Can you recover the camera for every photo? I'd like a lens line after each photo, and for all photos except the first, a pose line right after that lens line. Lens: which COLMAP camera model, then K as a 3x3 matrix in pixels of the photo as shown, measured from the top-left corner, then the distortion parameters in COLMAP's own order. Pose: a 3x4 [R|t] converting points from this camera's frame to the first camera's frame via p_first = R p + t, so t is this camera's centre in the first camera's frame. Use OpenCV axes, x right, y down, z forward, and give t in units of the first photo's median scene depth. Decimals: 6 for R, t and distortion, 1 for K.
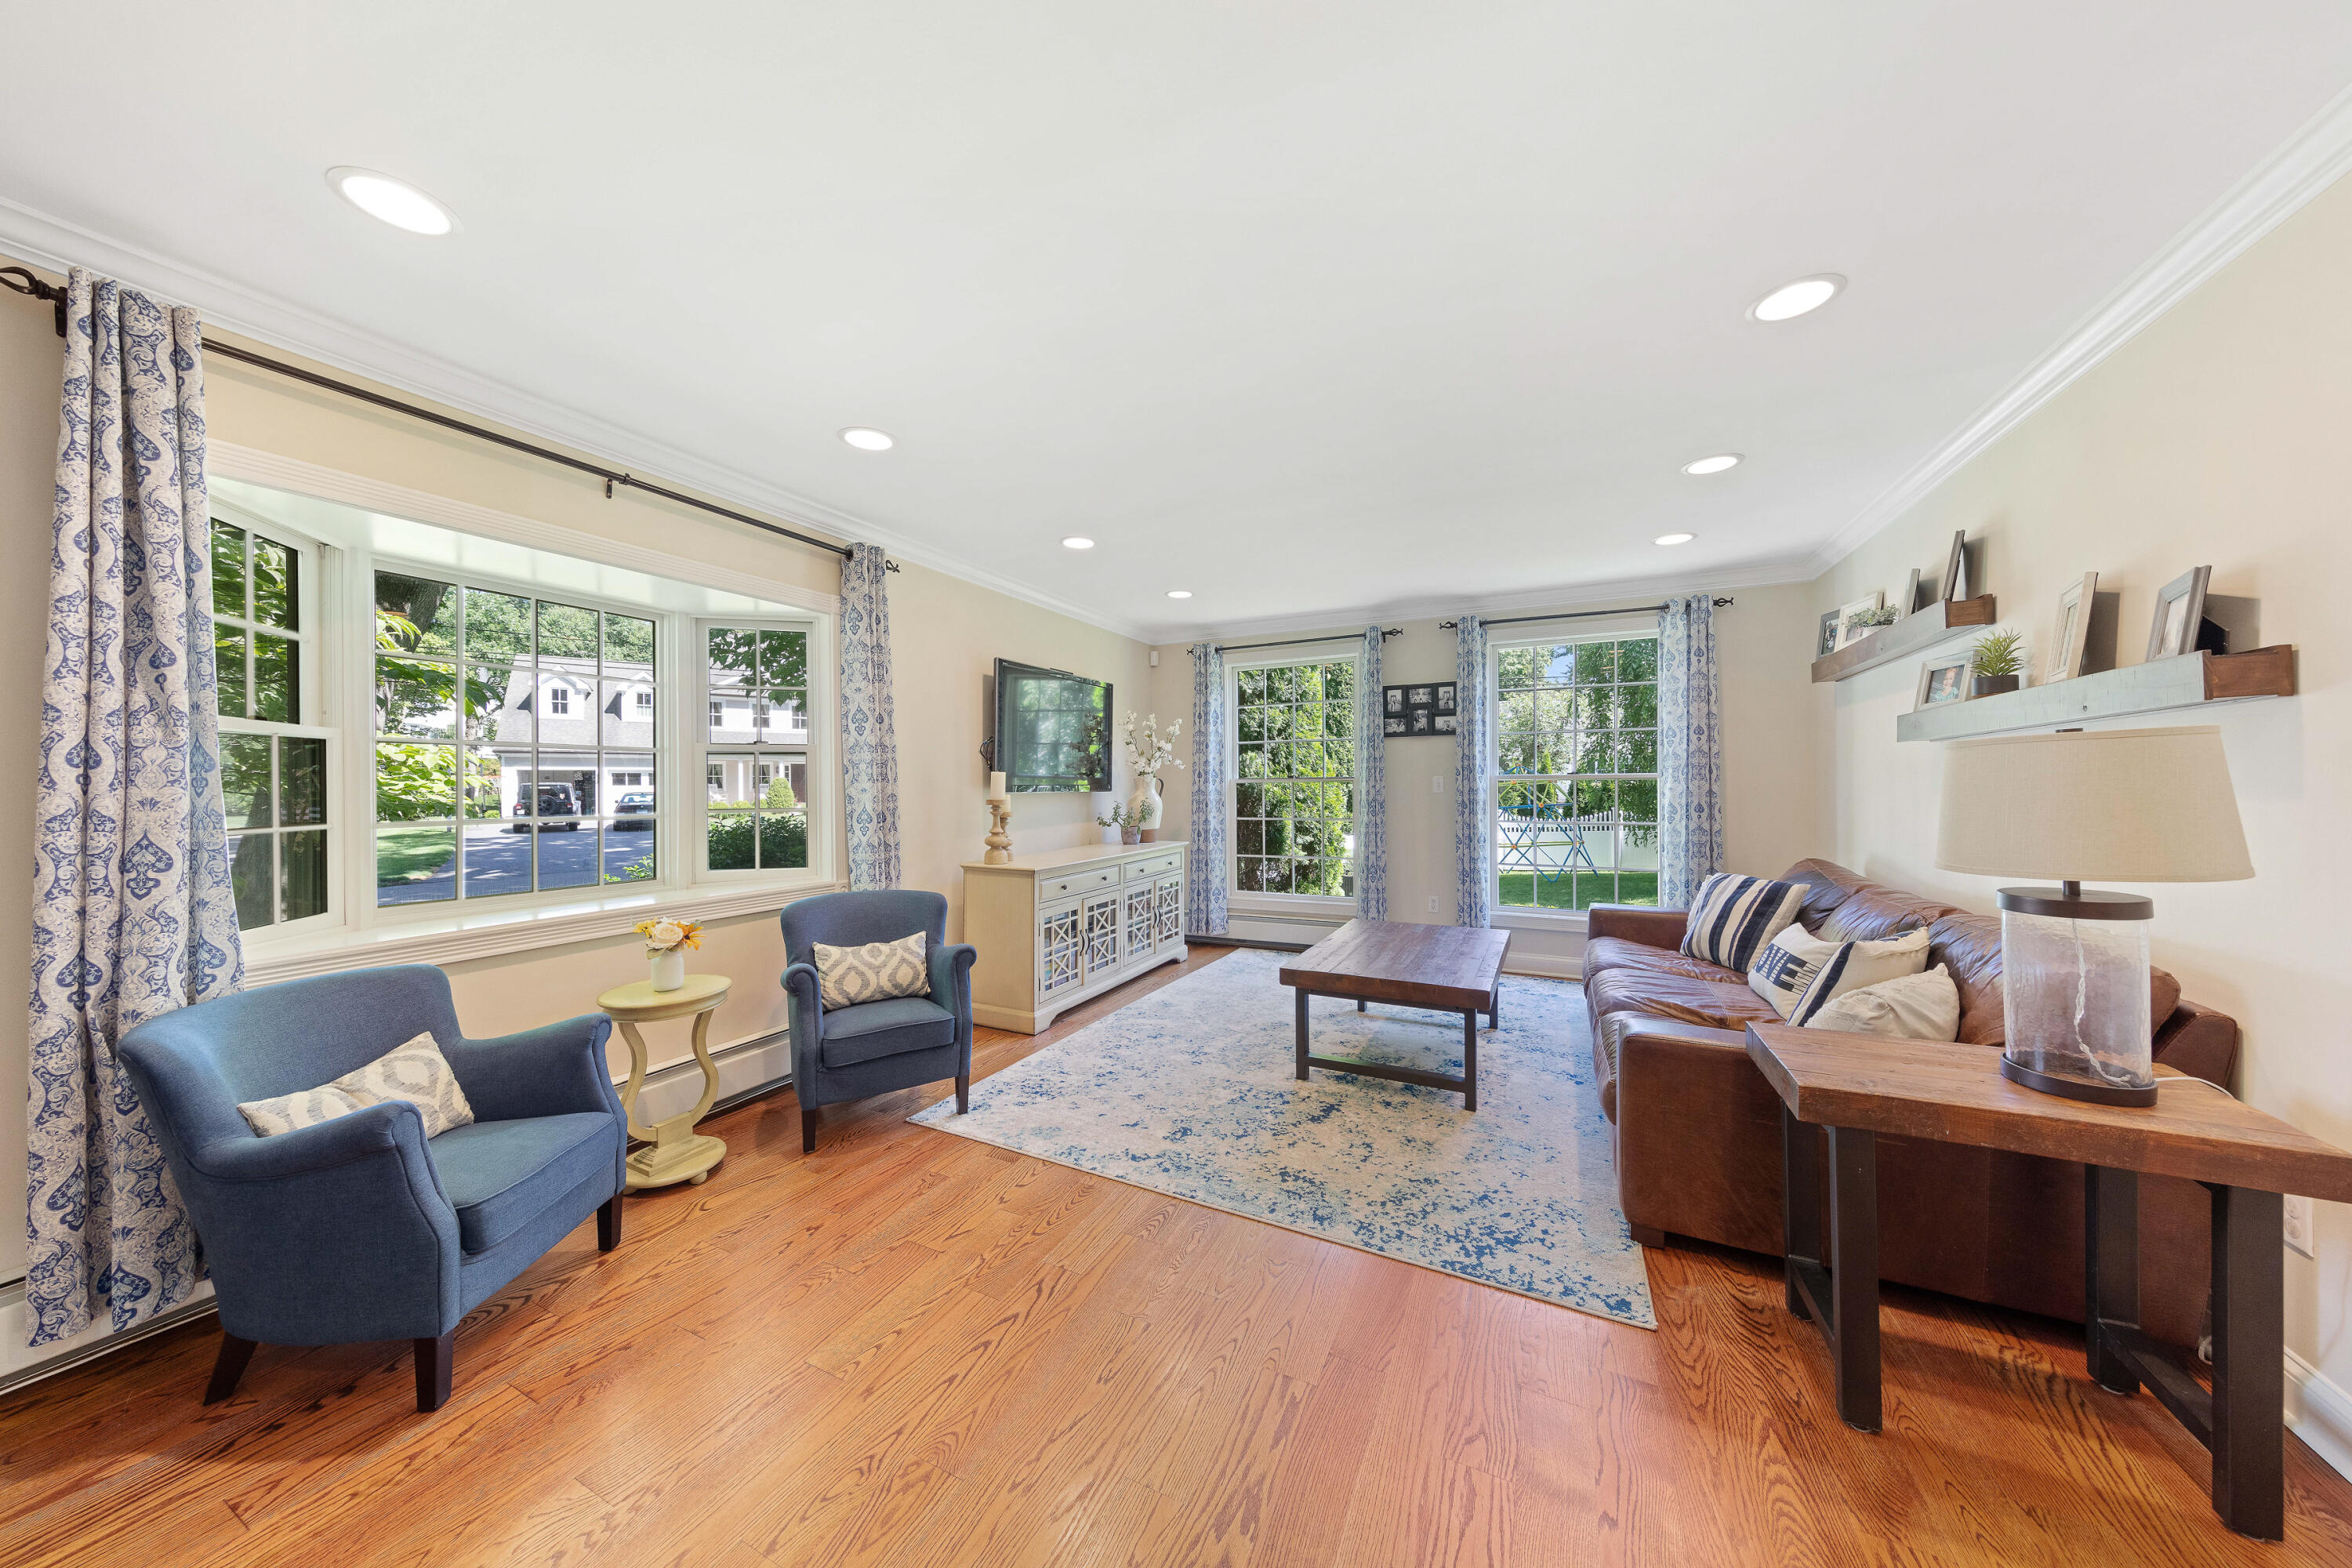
lens RADIAL K [[754.1, 0, 1180.3], [0, 754.1, 788.4], [0, 0, 1]] dist [0.009114, -0.004455]
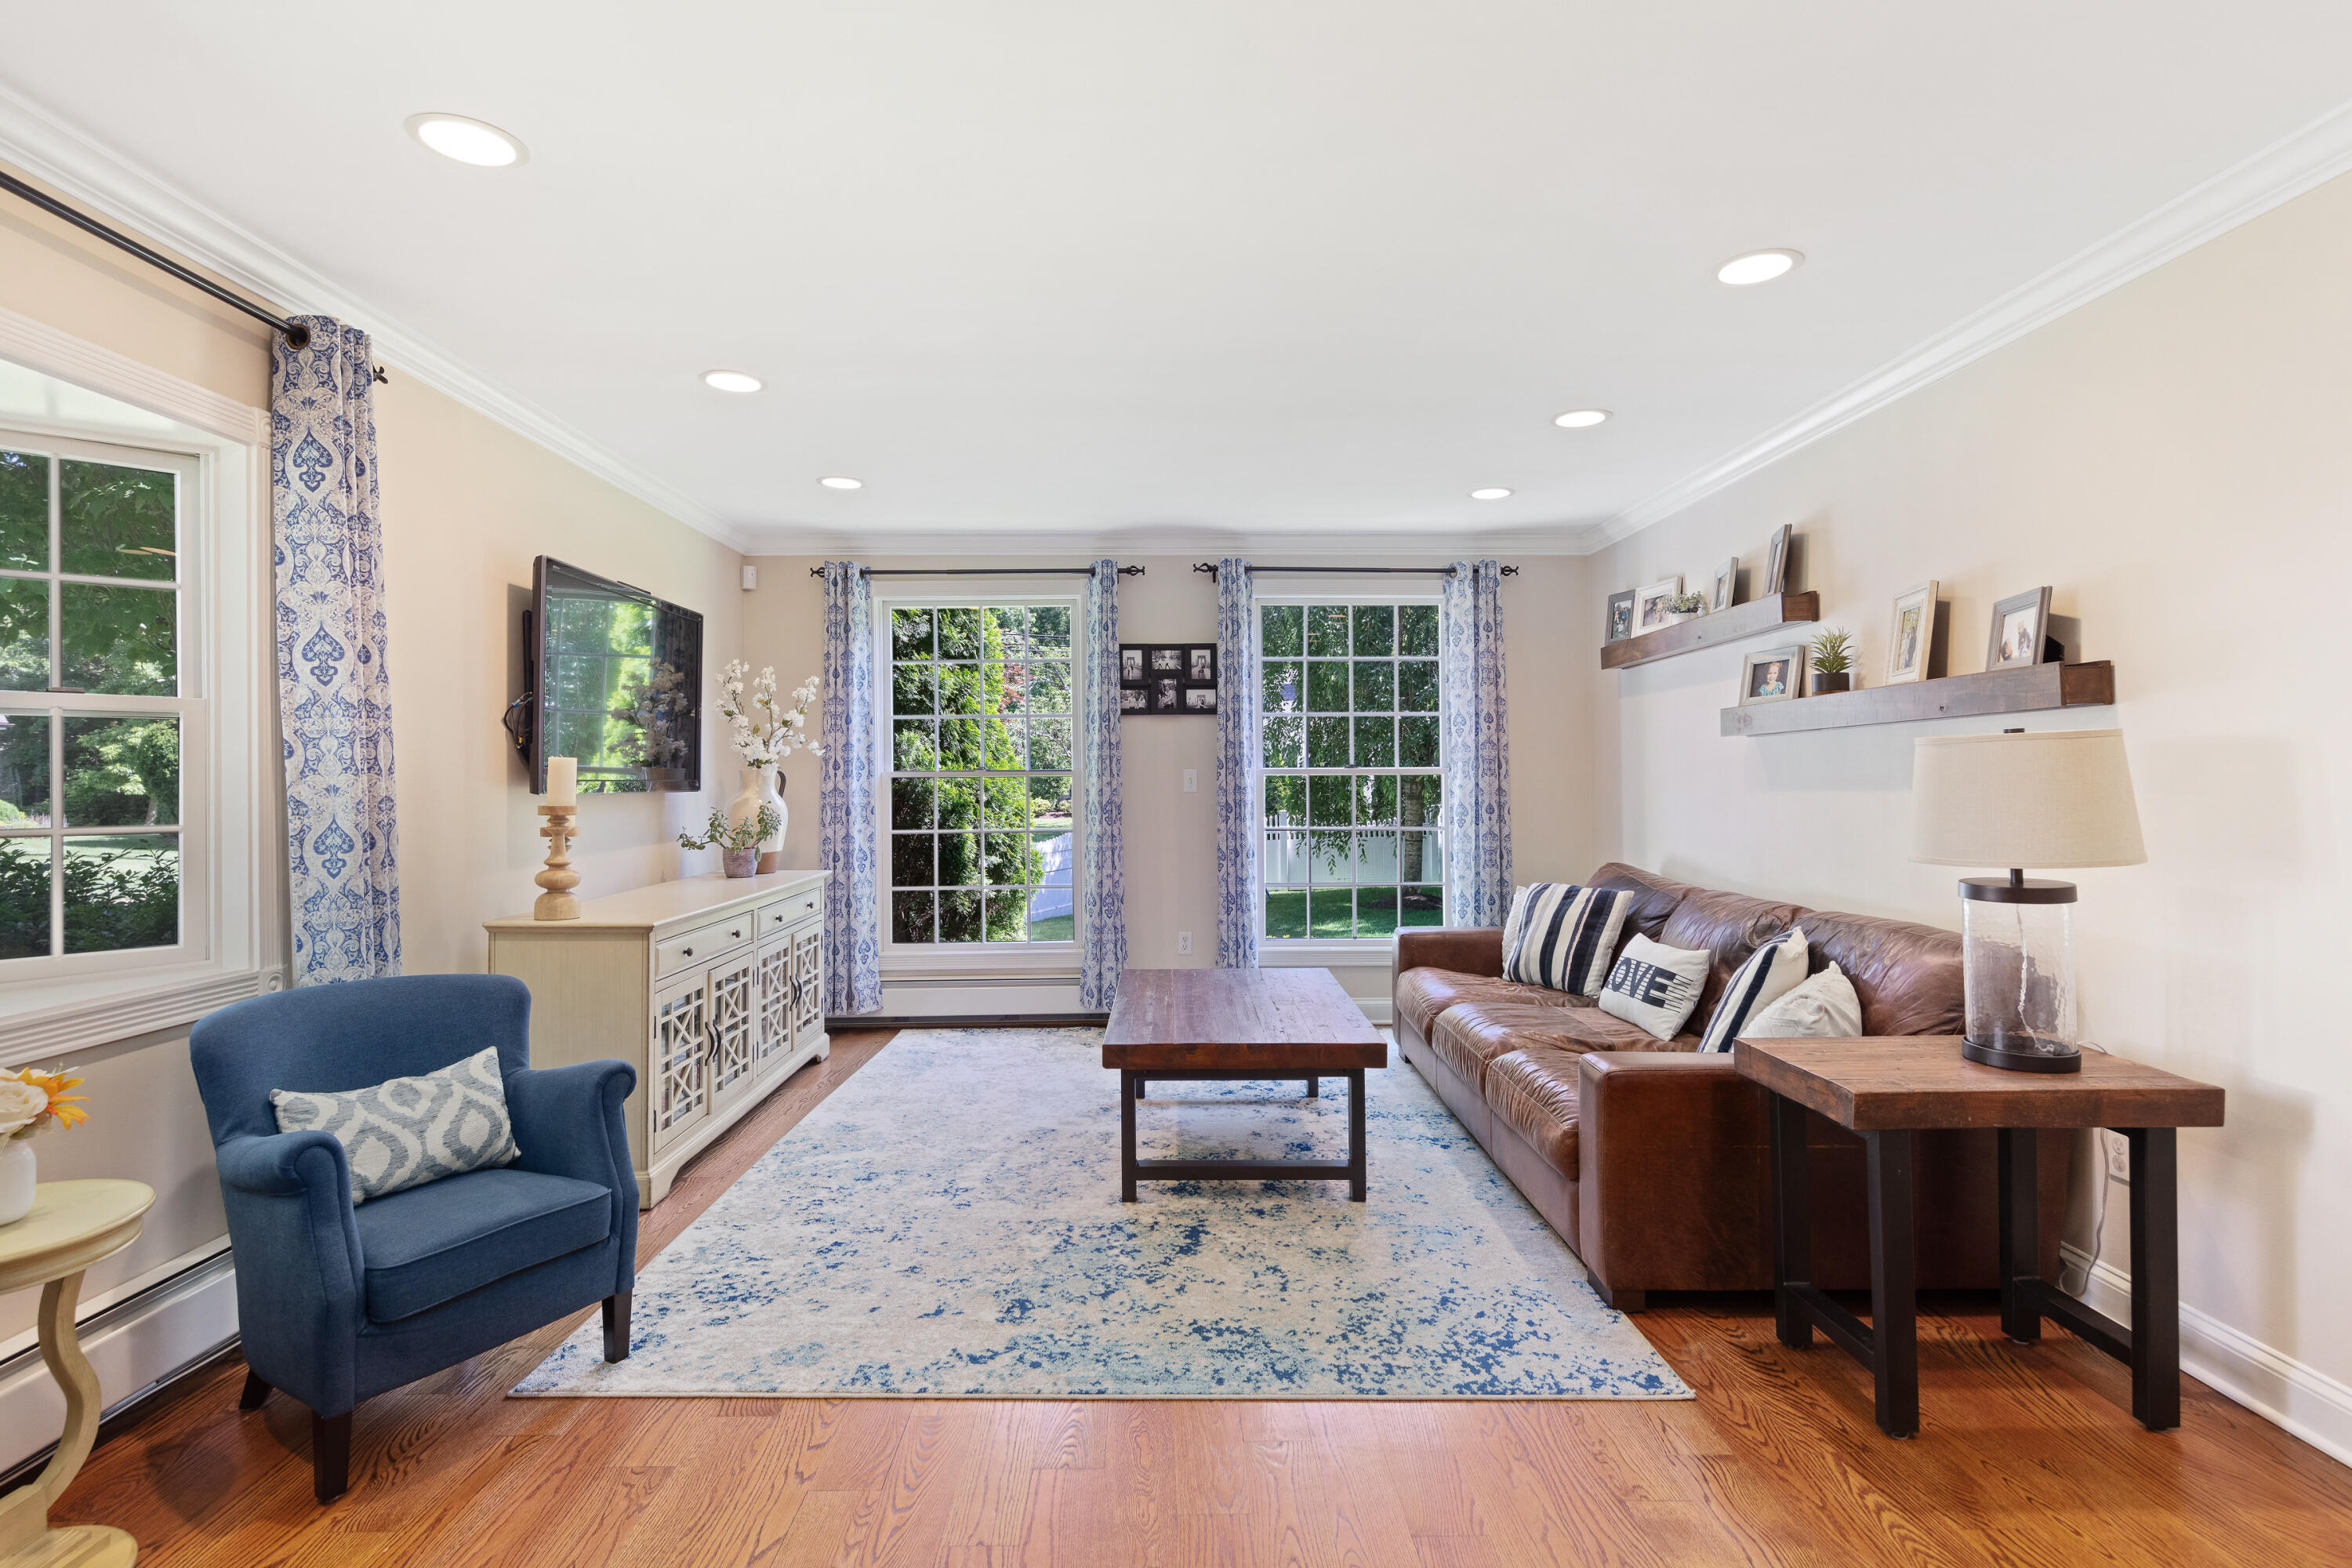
lens RADIAL K [[1109.5, 0, 1172.3], [0, 1109.5, 769.3], [0, 0, 1]] dist [0.002039, -0.000184]
pose [[0.892754, 0.006235, 0.450502, -0.245007], [0.000950, 0.999876, -0.015719, 0.001057], [-0.450544, 0.014461, 0.892637, 0.052581]]
